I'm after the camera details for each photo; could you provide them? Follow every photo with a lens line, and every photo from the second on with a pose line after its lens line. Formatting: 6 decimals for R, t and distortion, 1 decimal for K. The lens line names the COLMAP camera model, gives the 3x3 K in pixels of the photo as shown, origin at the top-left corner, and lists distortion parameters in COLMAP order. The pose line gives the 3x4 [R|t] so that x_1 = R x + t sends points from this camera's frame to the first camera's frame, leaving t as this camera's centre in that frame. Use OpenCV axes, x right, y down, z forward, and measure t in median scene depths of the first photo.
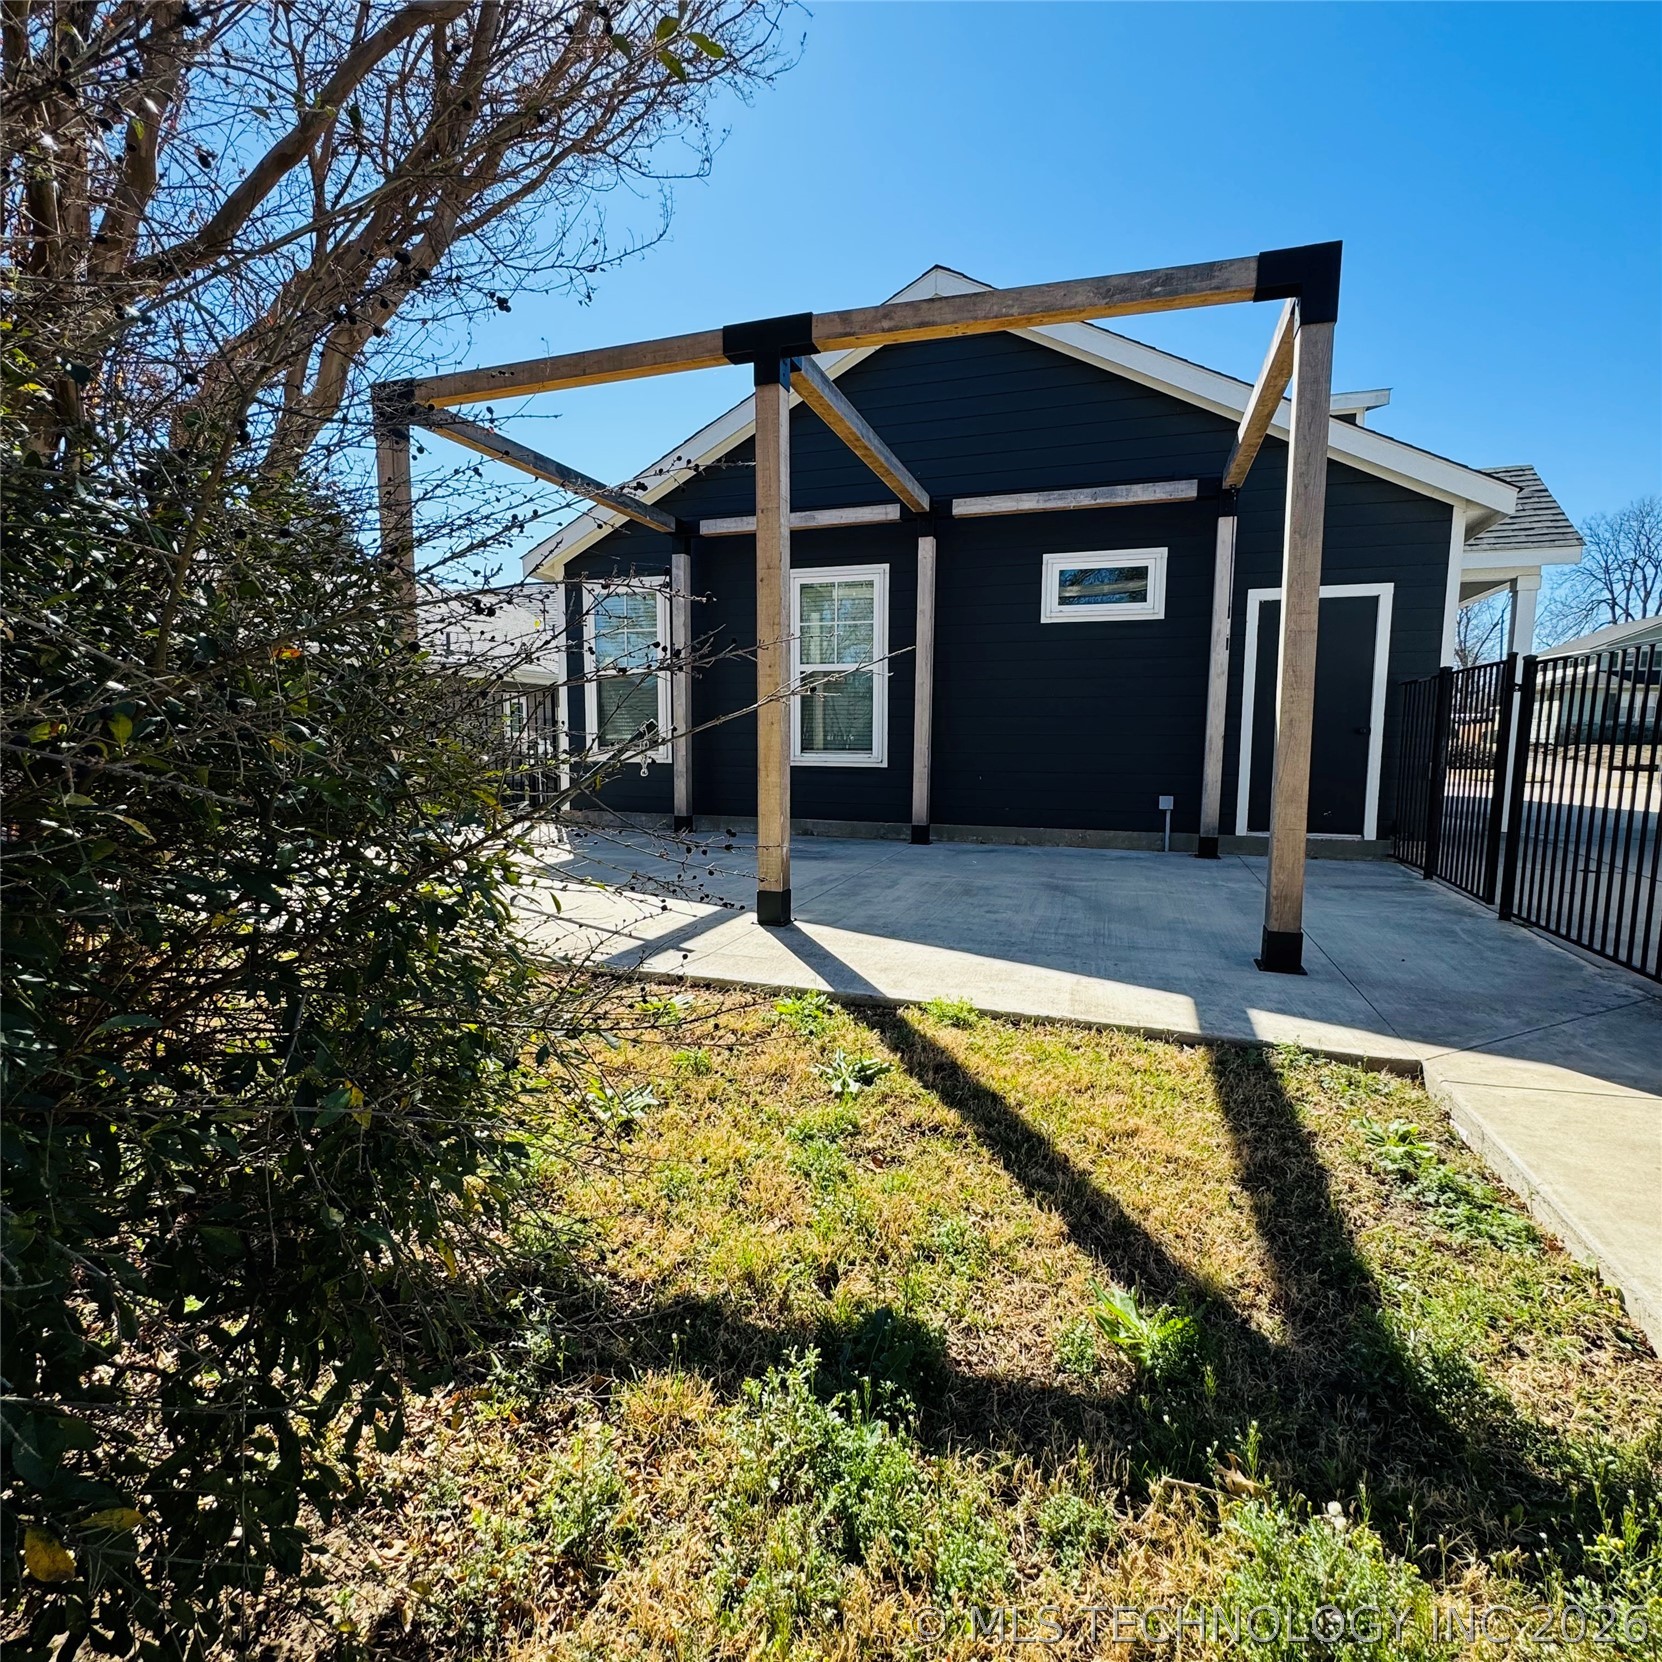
lens RADIAL K [[873.0, 0, 830.8], [0, 873.0, 835.3], [0, 0, 1]] dist [-0.003161, -0.001469]
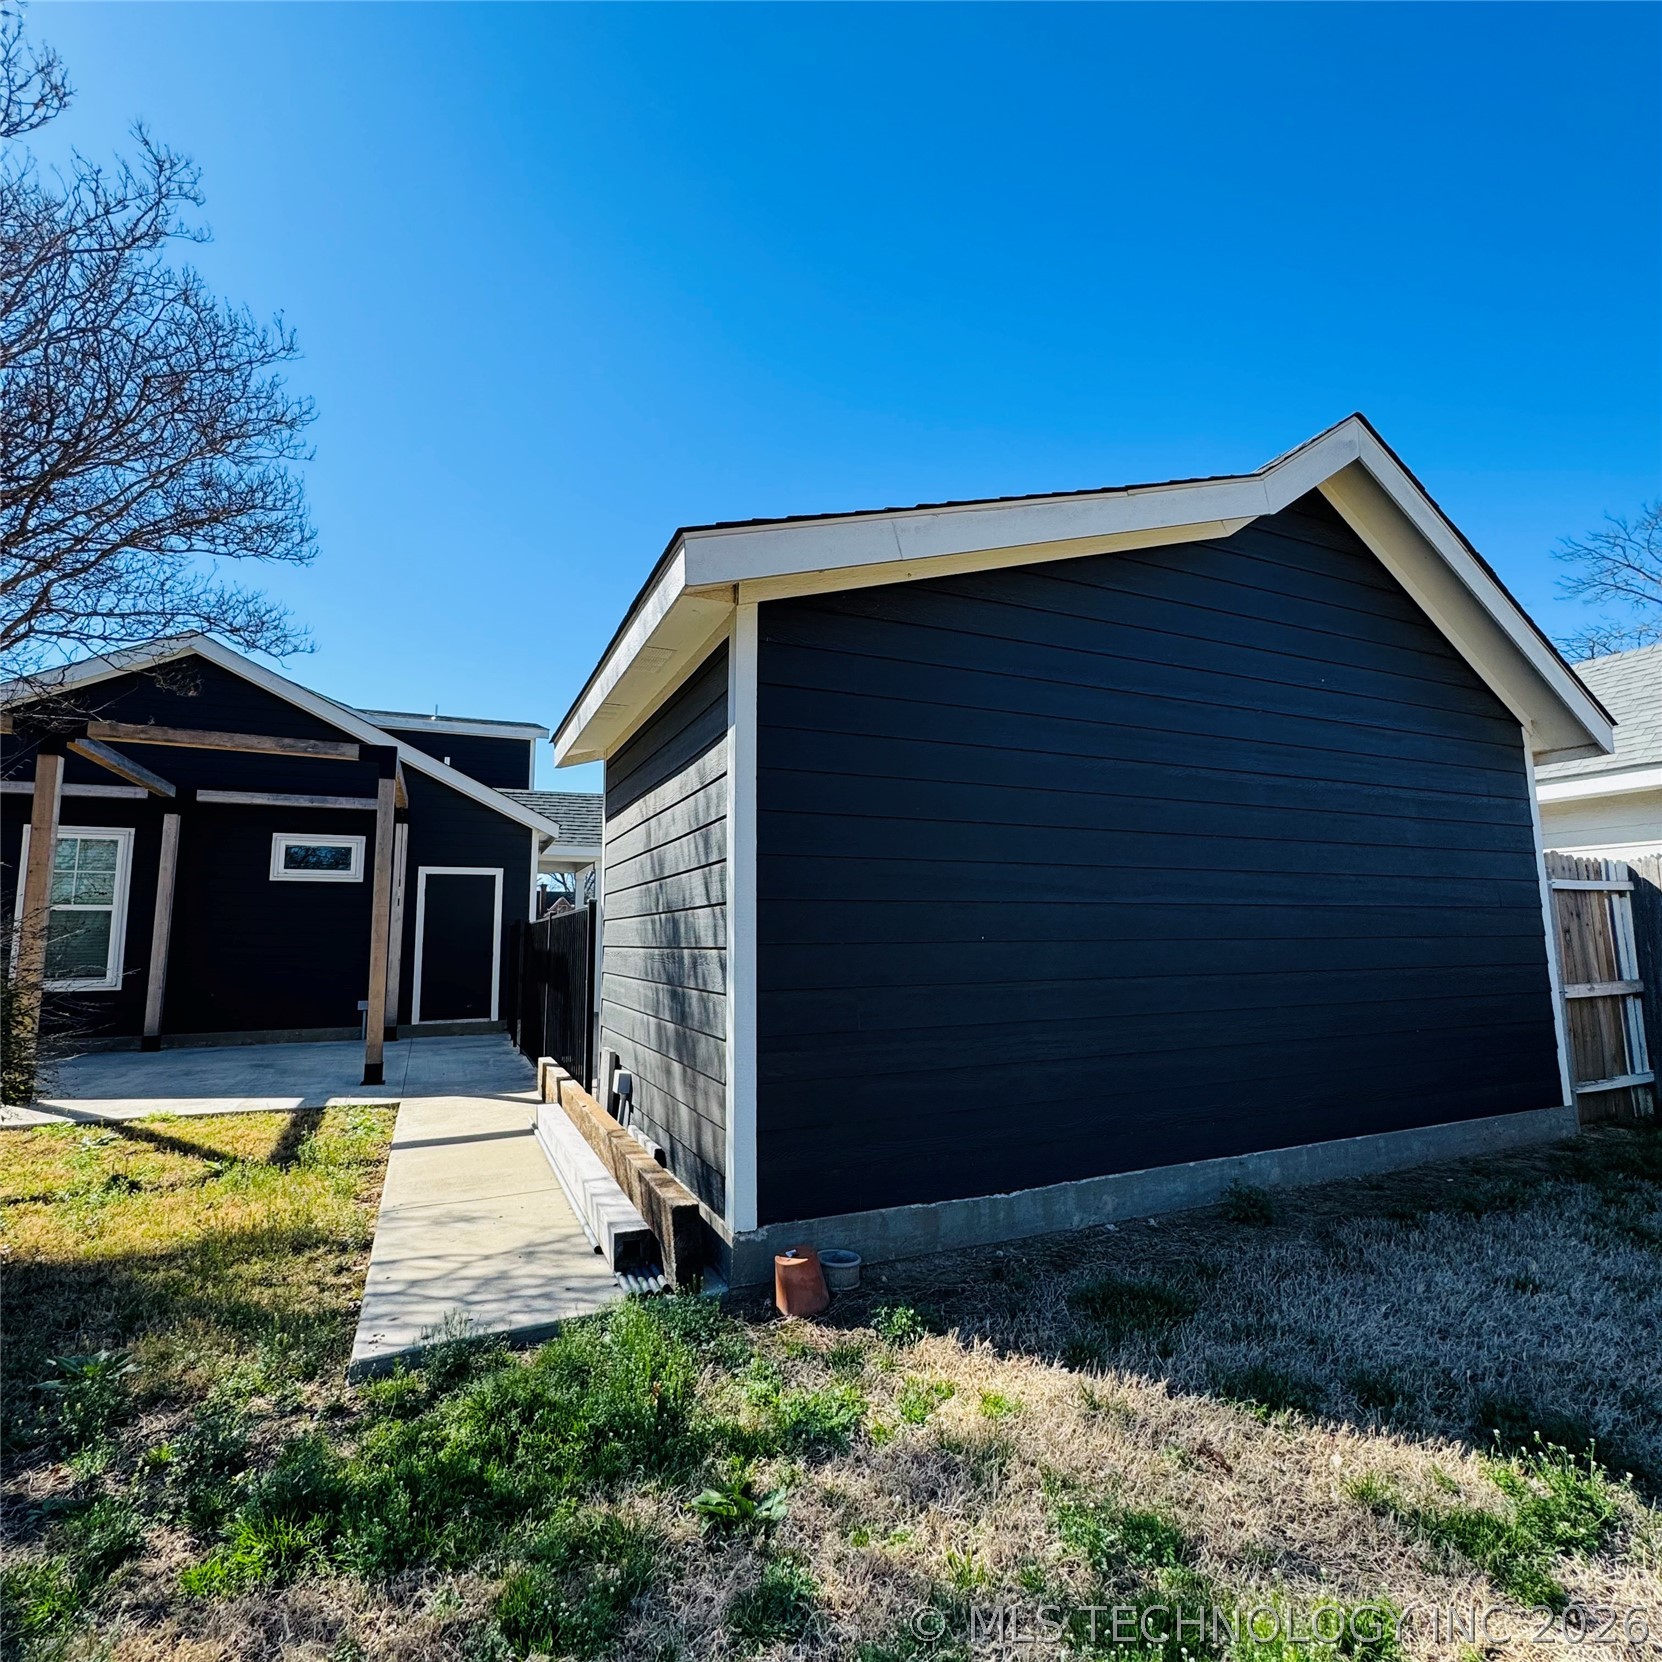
lens RADIAL K [[873.0, 0, 829.2], [0, 873.0, 832.3], [0, 0, 1]] dist [-0.003161, -0.001469]
pose [[0.733819, 0.074124, 0.675289, -0.051153], [0.090956, 0.974360, -0.205792, 0.052248], [-0.673228, 0.212436, 0.708262, -0.629659]]
